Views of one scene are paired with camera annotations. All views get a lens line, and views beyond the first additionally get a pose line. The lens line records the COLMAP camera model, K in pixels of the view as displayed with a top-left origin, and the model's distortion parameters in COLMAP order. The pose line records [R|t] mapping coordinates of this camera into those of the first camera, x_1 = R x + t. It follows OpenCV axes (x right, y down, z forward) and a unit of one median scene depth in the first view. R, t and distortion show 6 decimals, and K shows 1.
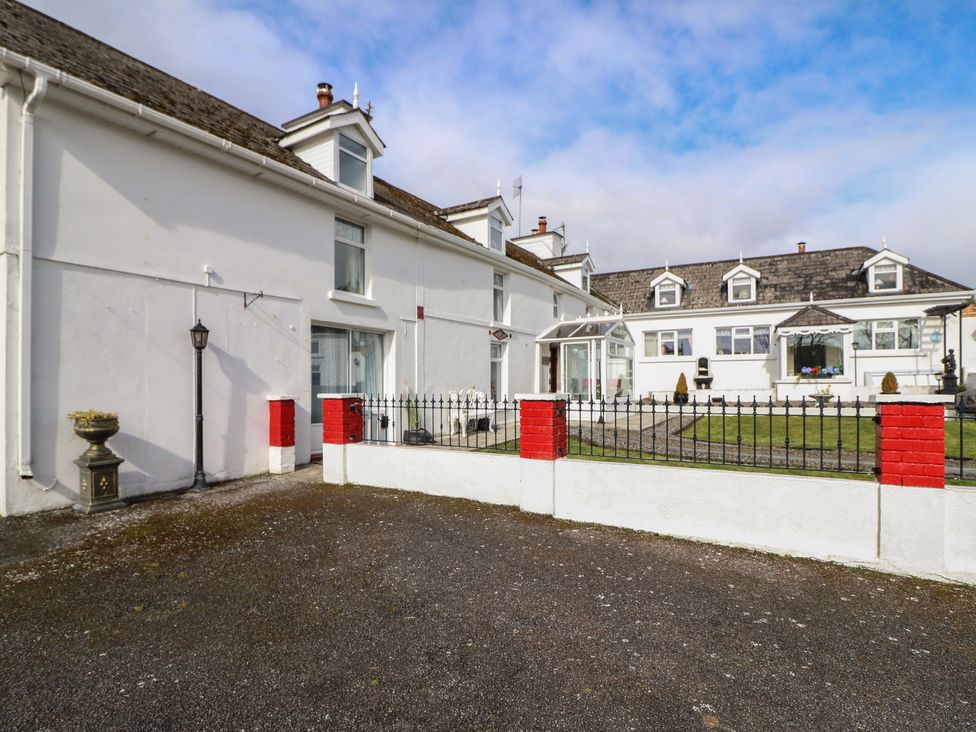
lens RADIAL K [[529.8, 0, 478.6], [0, 529.8, 370.7], [0, 0, 1]] dist [-0.008052, -0.009937]
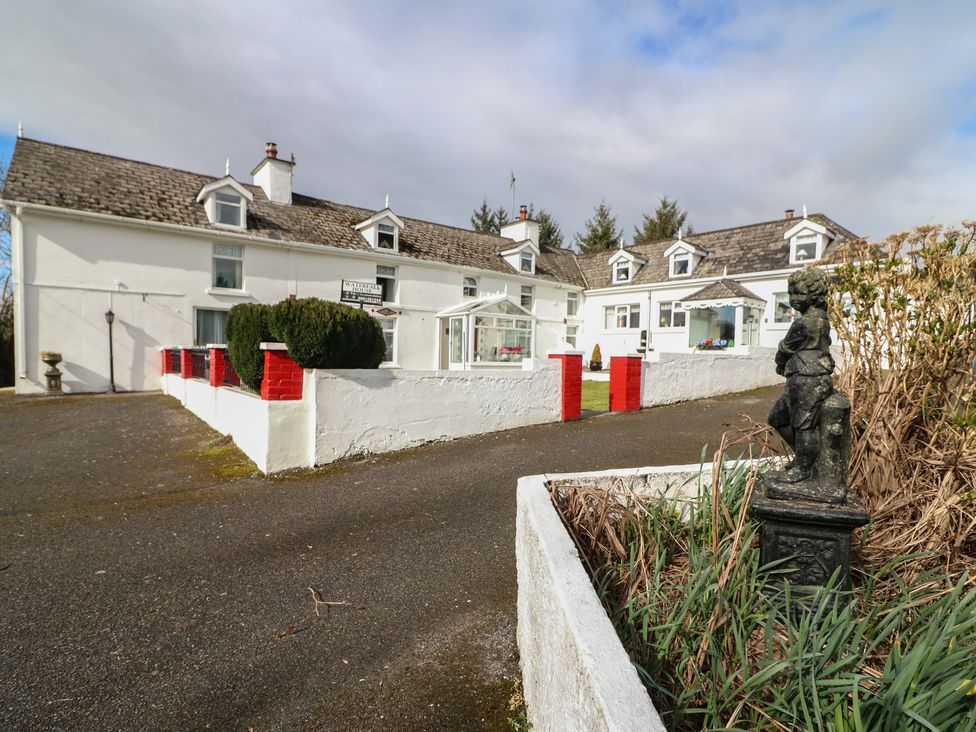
lens RADIAL K [[529.8, 0, 485.3], [0, 529.8, 373.5], [0, 0, 1]] dist [-0.008052, -0.009937]
pose [[0.932808, 0.033344, -0.358827, 0.584579], [-0.013174, 0.998200, 0.058511, 0.005064], [0.360132, -0.049853, 0.931568, -0.137084]]
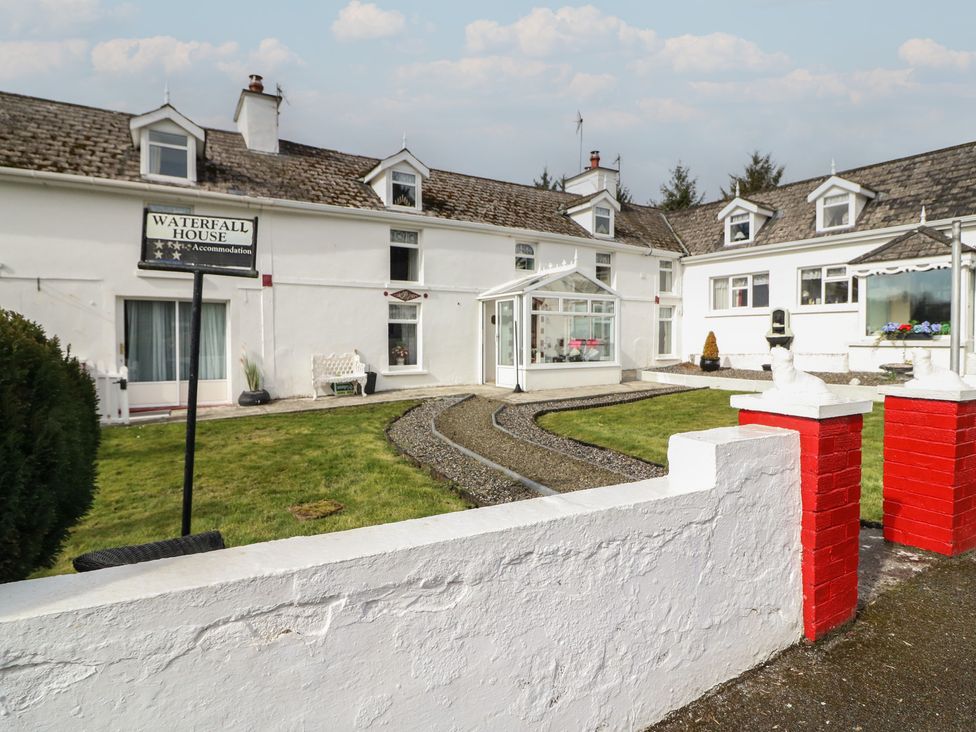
lens RADIAL K [[529.8, 0, 480.7], [0, 529.8, 342.7], [0, 0, 1]] dist [-0.008052, -0.009937]
pose [[0.878864, 0.006944, -0.477023, 0.470001], [0.011658, 0.999283, 0.036024, -0.011130], [0.476931, -0.037221, 0.878152, 0.166374]]
